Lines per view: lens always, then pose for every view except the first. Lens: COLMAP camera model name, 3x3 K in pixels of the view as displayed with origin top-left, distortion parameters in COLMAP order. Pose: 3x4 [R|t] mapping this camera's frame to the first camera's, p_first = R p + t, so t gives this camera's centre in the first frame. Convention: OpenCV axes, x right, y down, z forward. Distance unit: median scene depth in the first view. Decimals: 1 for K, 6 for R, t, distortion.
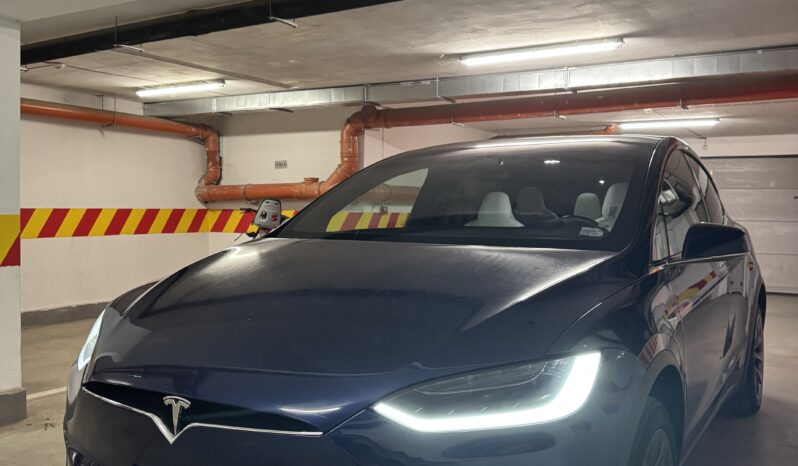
lens RADIAL K [[750.9, 0, 399.0], [0, 750.9, 233.0], [0, 0, 1]] dist [0.133105, -0.380065]
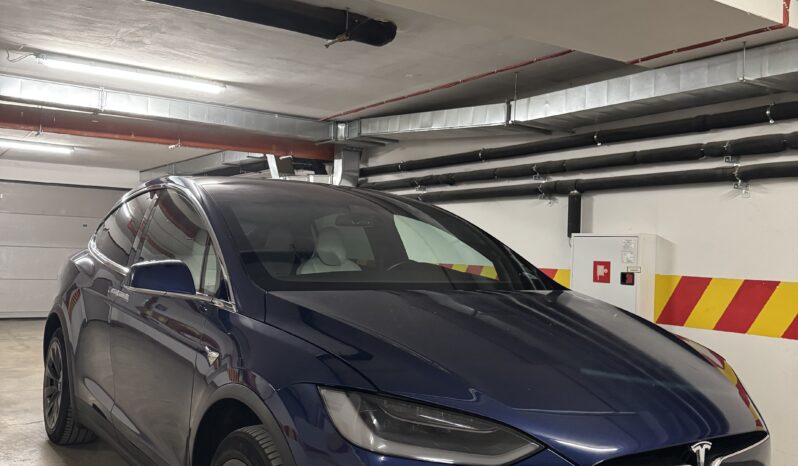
lens RADIAL K [[736.2, 0, 398.7], [0, 736.2, 249.2], [0, 0, 1]] dist [0.125907, -0.218823]
pose [[0.428566, 0.008920, 0.903467, -0.504129], [-0.006698, 0.999955, -0.006695, -0.019977], [-0.903486, -0.003182, 0.428606, 0.315467]]
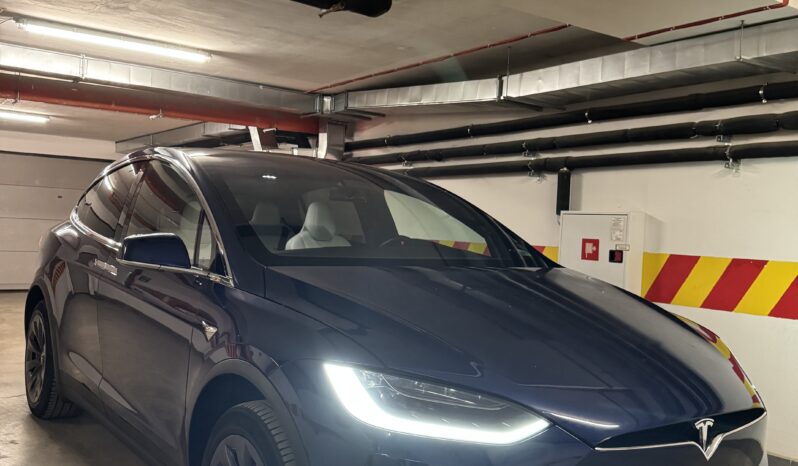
lens RADIAL K [[736.2, 0, 398.7], [0, 736.2, 249.2], [0, 0, 1]] dist [0.125907, -0.218823]
pose [[0.398045, -0.016862, 0.917211, -0.506683], [-0.017599, 0.999507, 0.026013, -0.019864], [-0.917197, -0.026496, 0.397552, 0.332484]]
